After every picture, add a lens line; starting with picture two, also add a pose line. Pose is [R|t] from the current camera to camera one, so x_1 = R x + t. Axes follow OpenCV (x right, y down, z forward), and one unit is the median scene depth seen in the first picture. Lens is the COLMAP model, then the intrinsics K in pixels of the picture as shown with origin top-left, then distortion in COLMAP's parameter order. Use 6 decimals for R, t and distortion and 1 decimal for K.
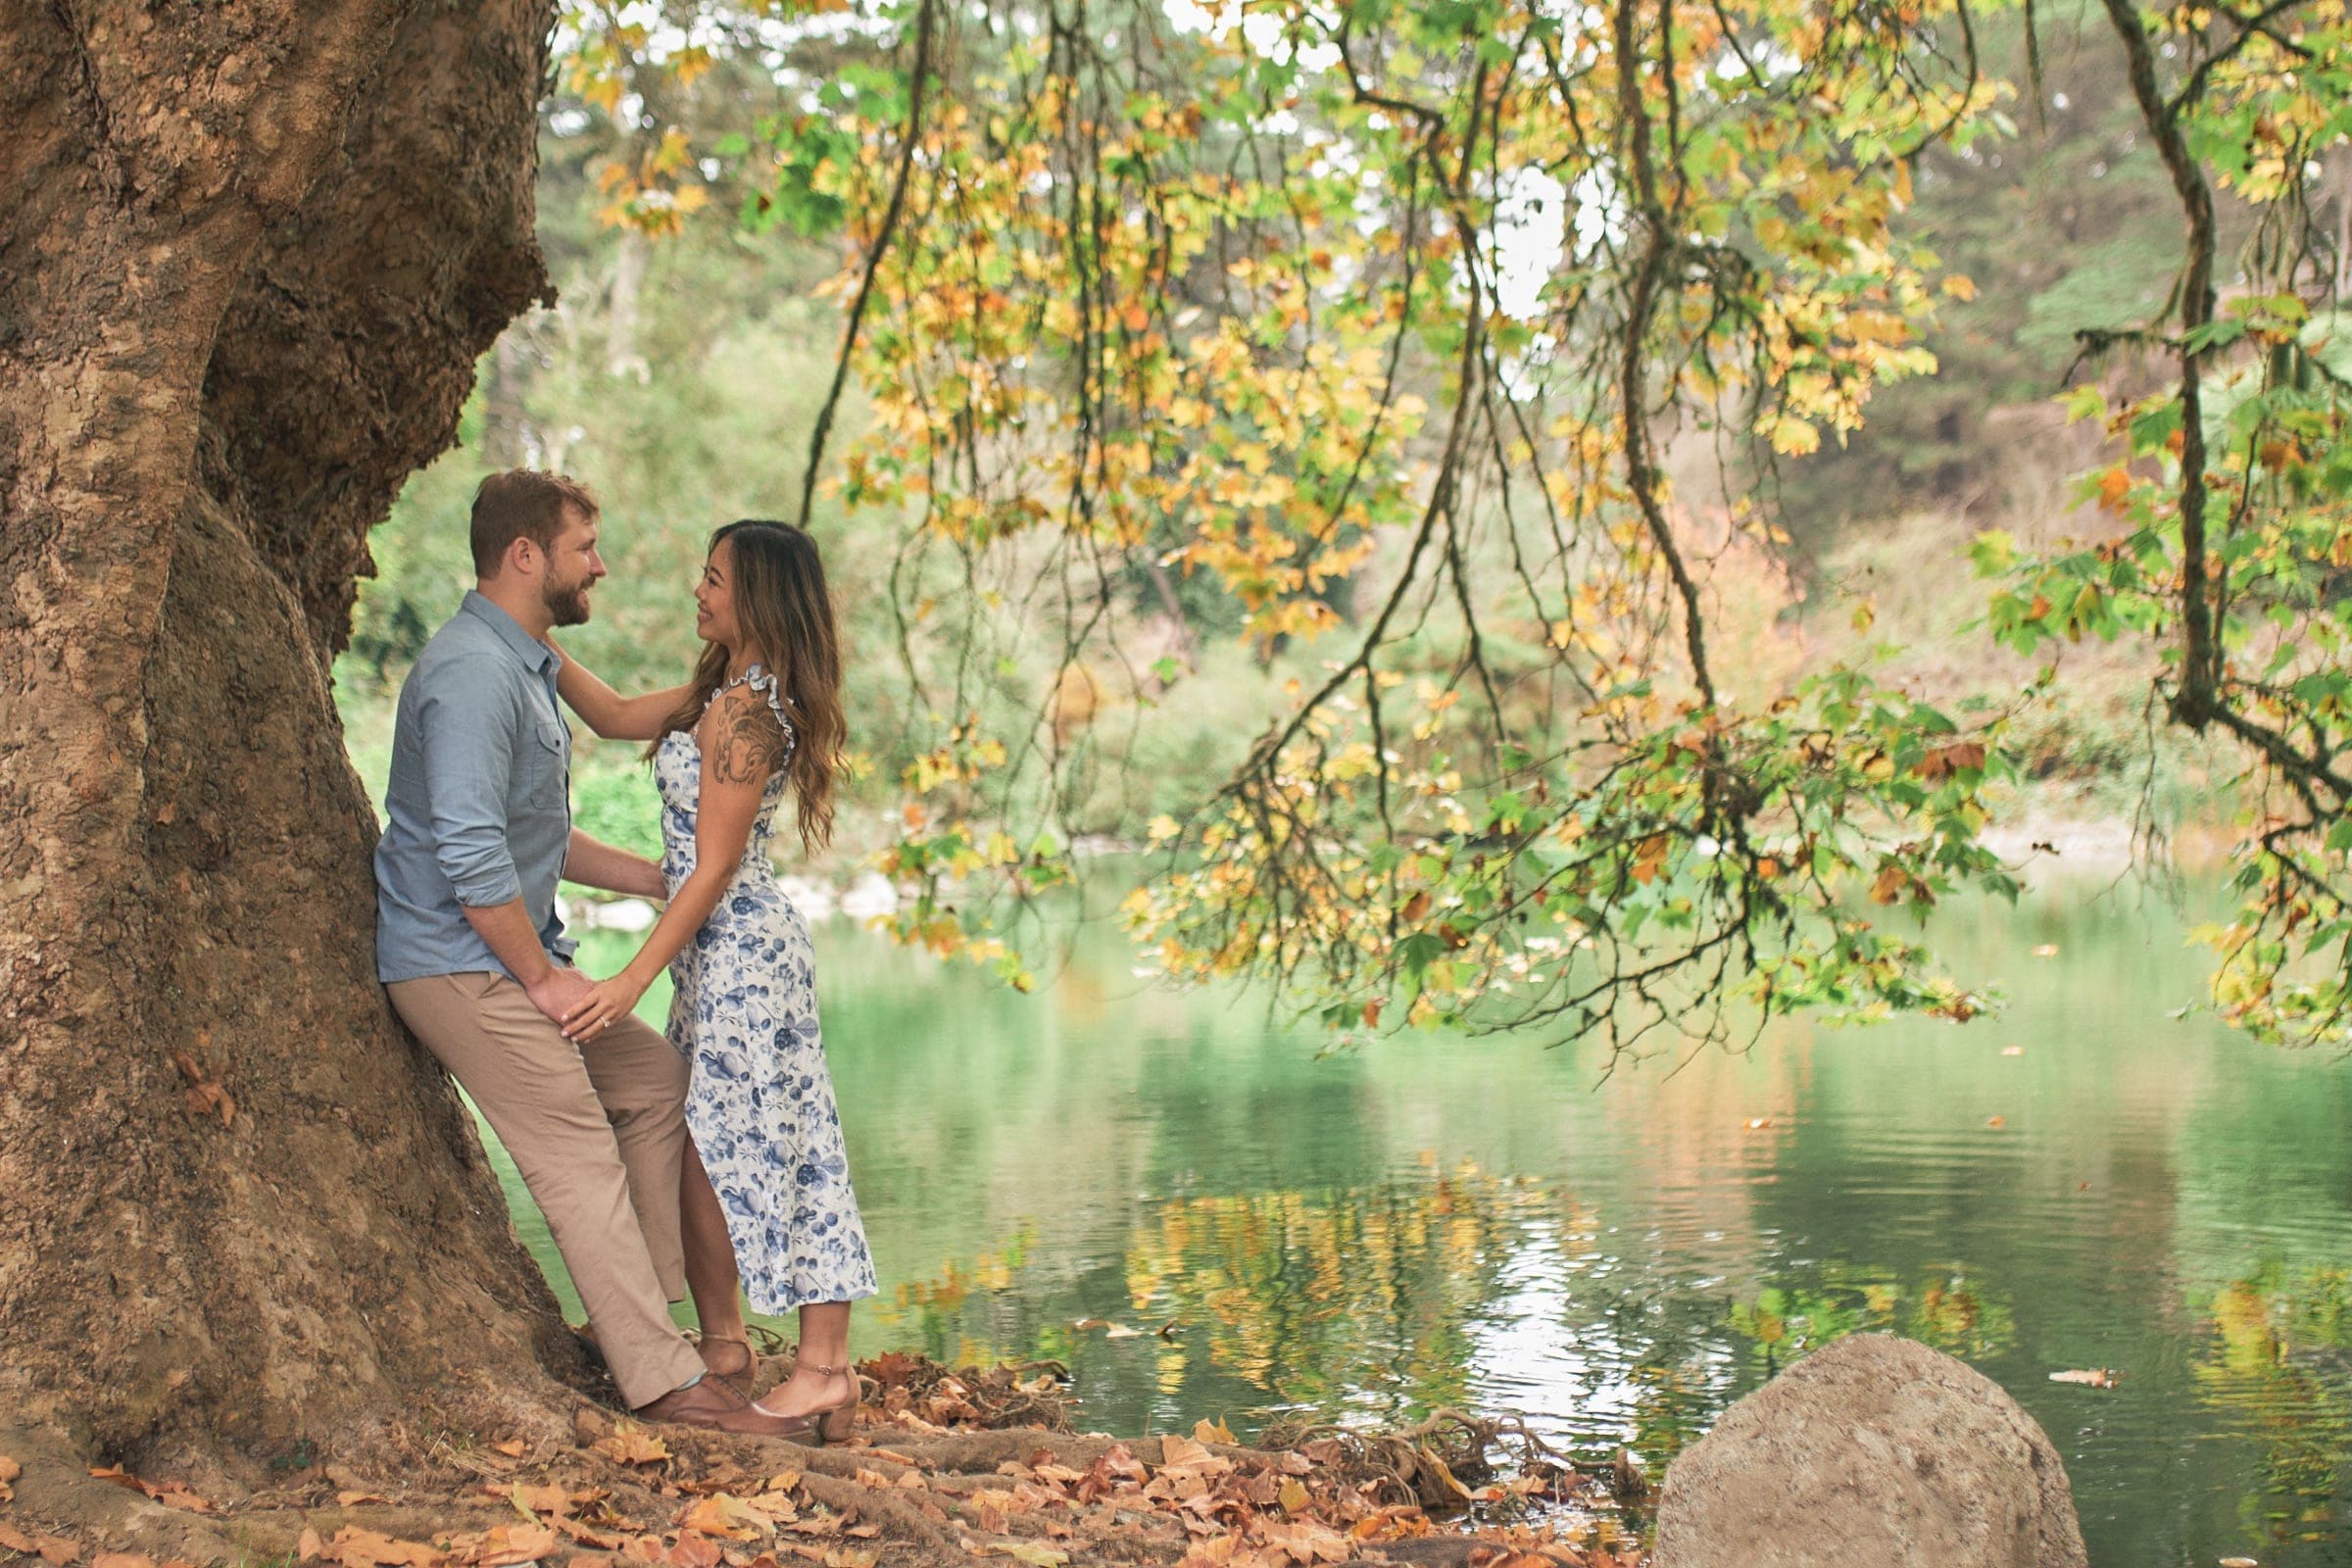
lens RADIAL K [[3174.3, 0, 1069.9], [0, 3174.3, 798.0], [0, 0, 1]] dist [-0.014890, -0.009621]
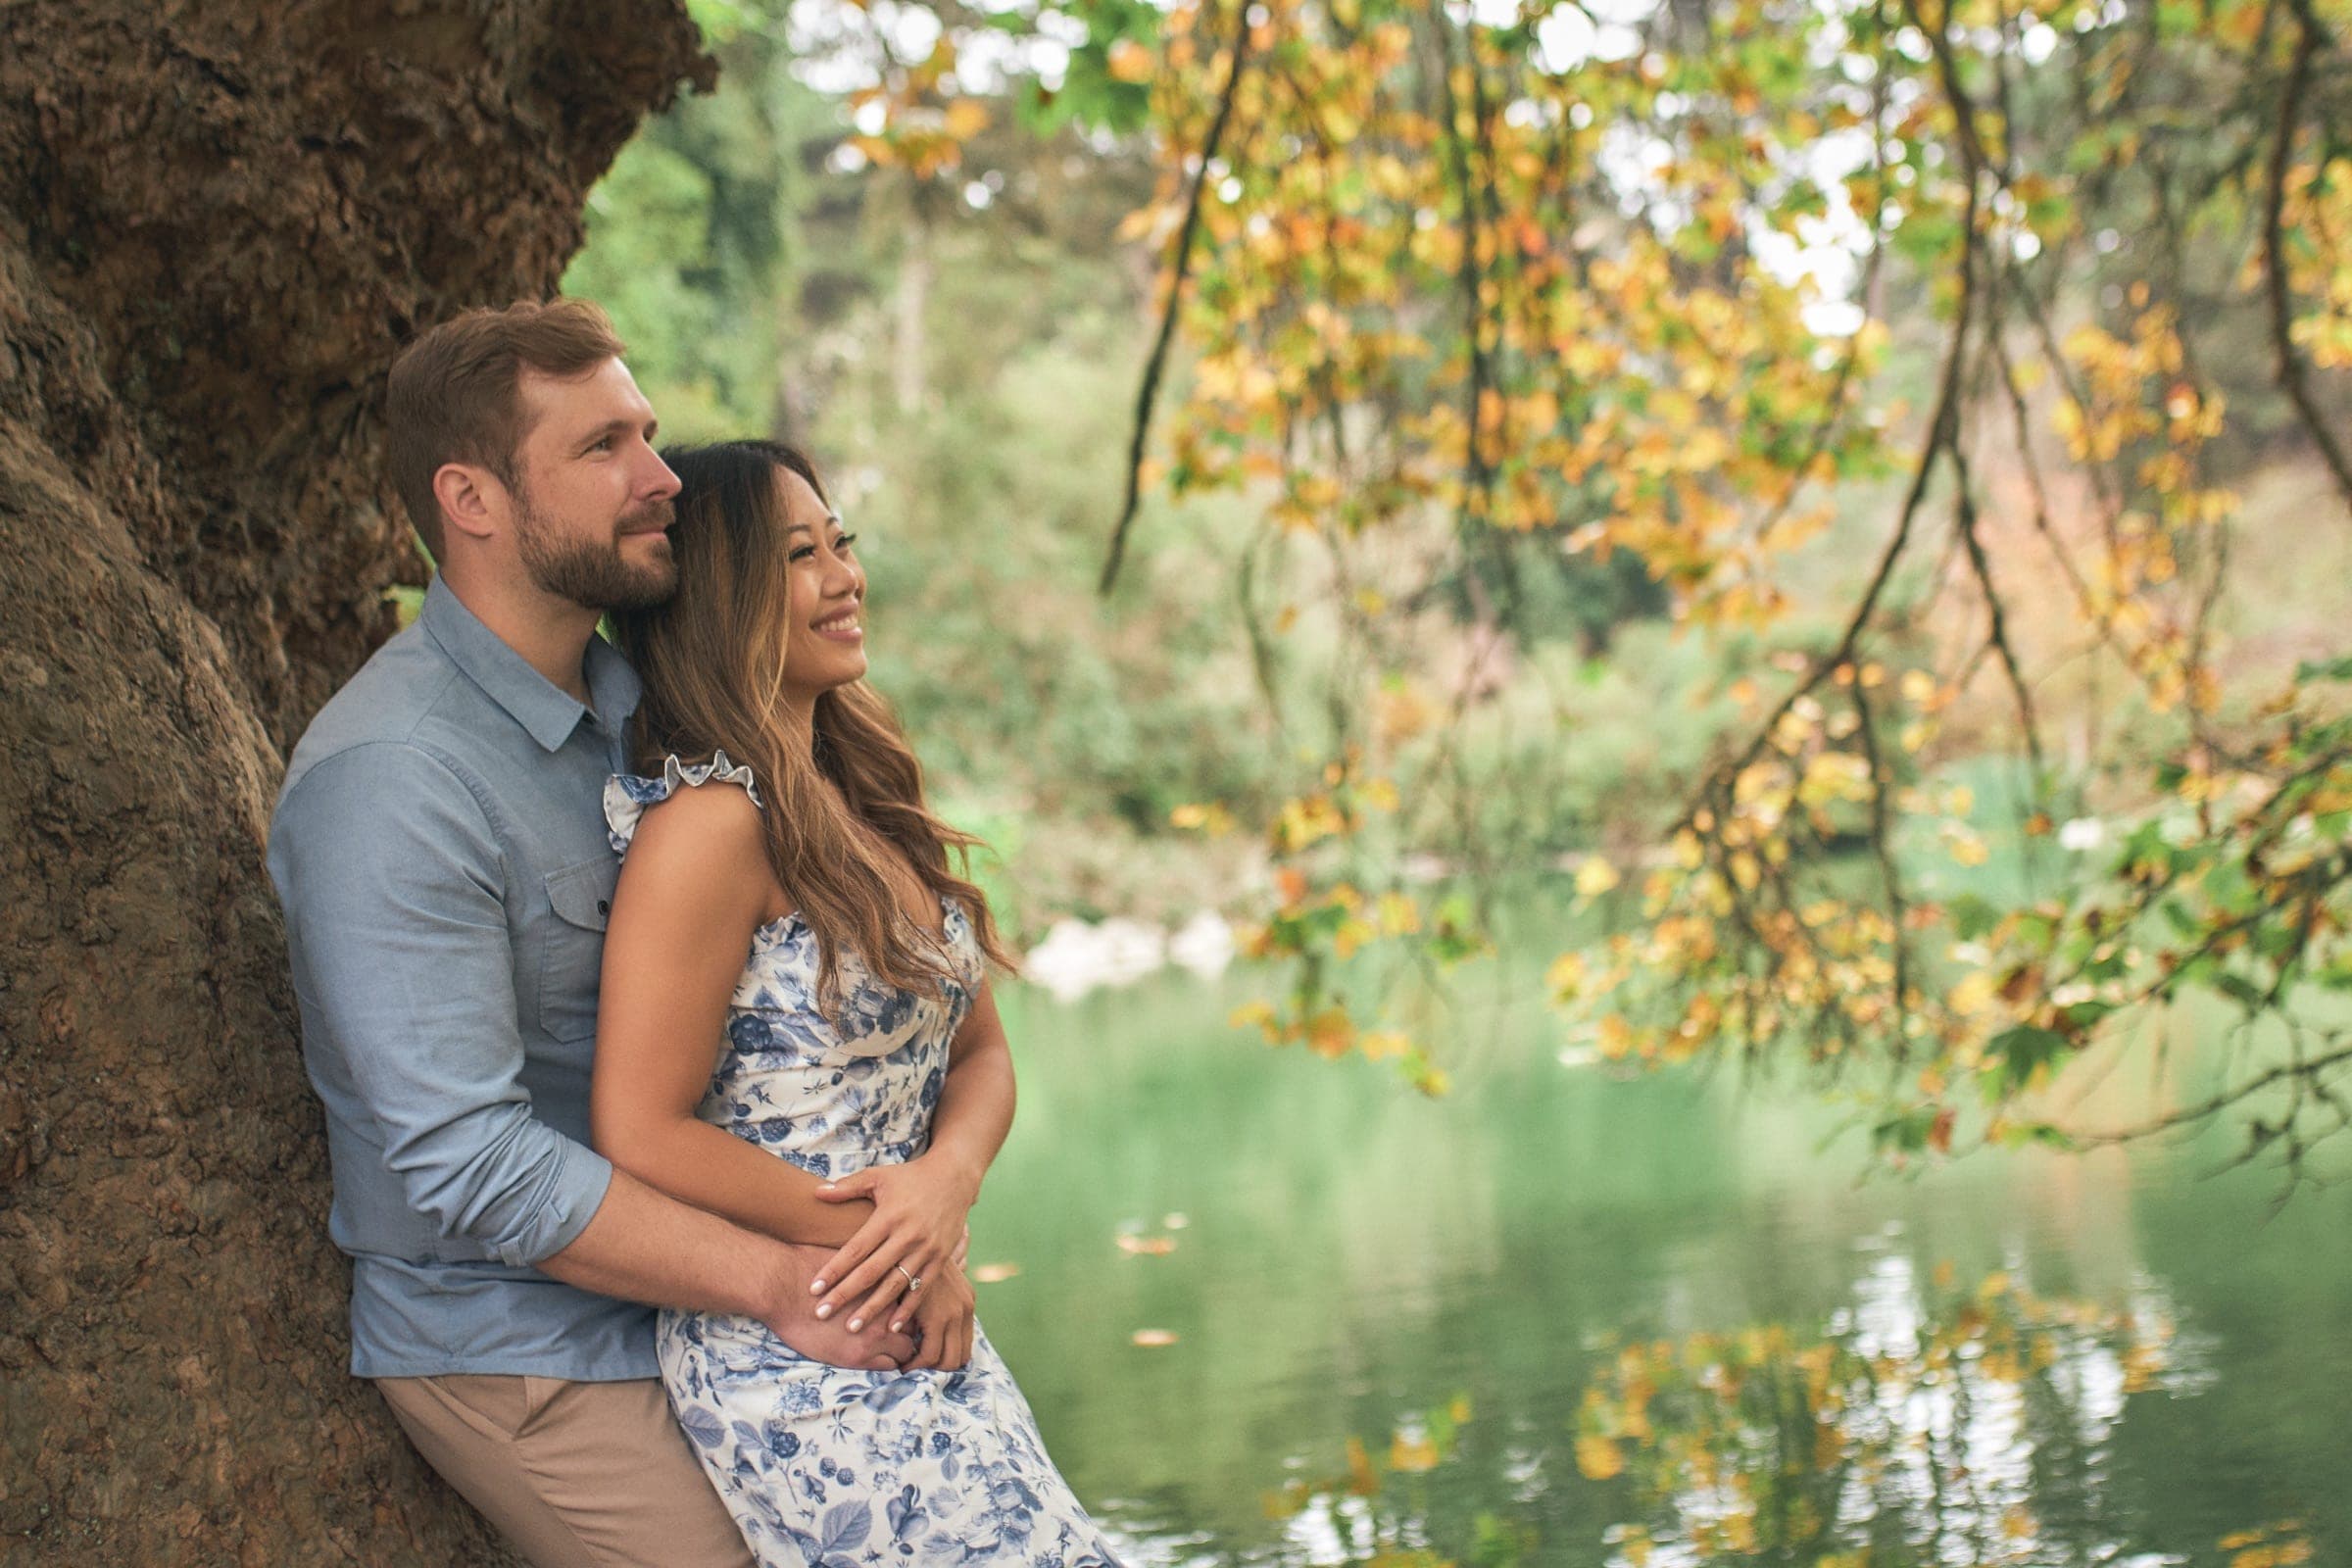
lens RADIAL K [[3194.8, 0, 1176.0], [0, 3194.8, 784.0], [0, 0, 1]] dist [-0.006866, -0.058146]
pose [[0.996498, -0.053076, -0.064606, -0.053612], [0.052333, 0.998543, -0.013128, -0.021381], [0.065209, 0.009701, 0.997824, 0.465098]]
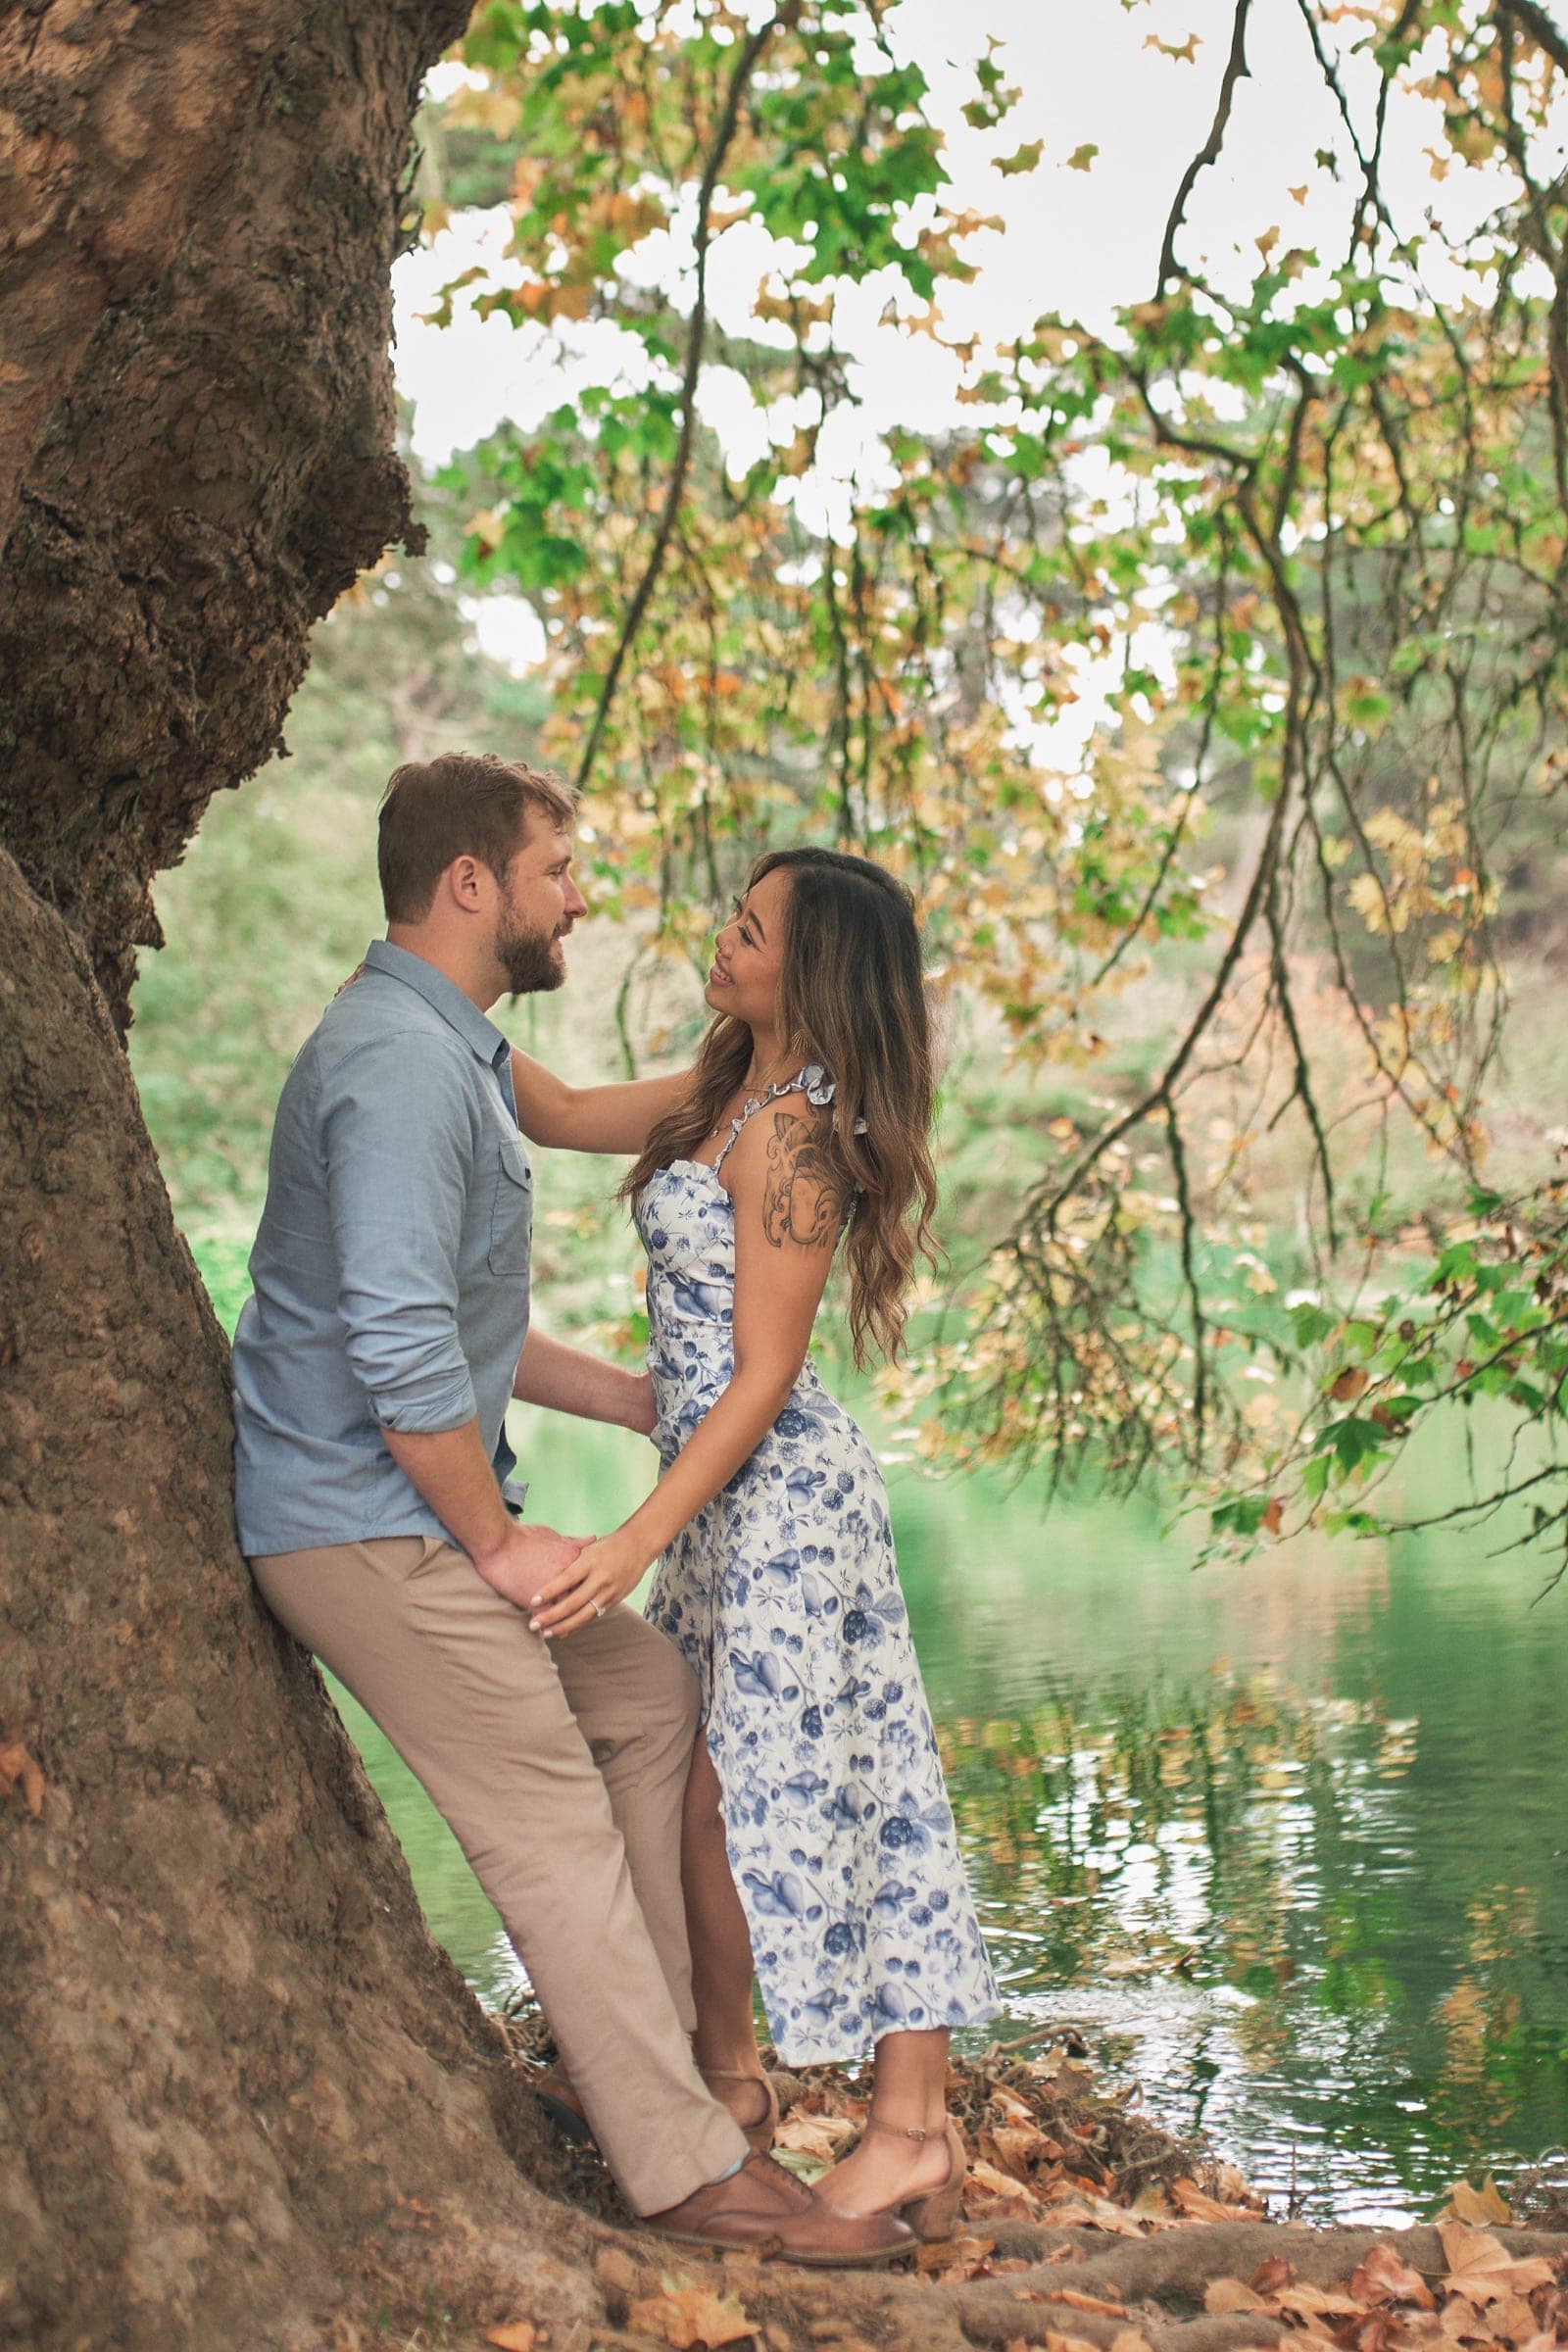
lens RADIAL K [[3194.8, 0, 784.0], [0, 3194.8, 1176.0], [0, 0, 1]] dist [-0.006866, -0.058146]
pose [[0.998582, -0.011294, 0.052019, -0.128330], [0.012645, 0.999589, -0.025725, -0.000210], [-0.051708, 0.026347, 0.998315, 0.320376]]
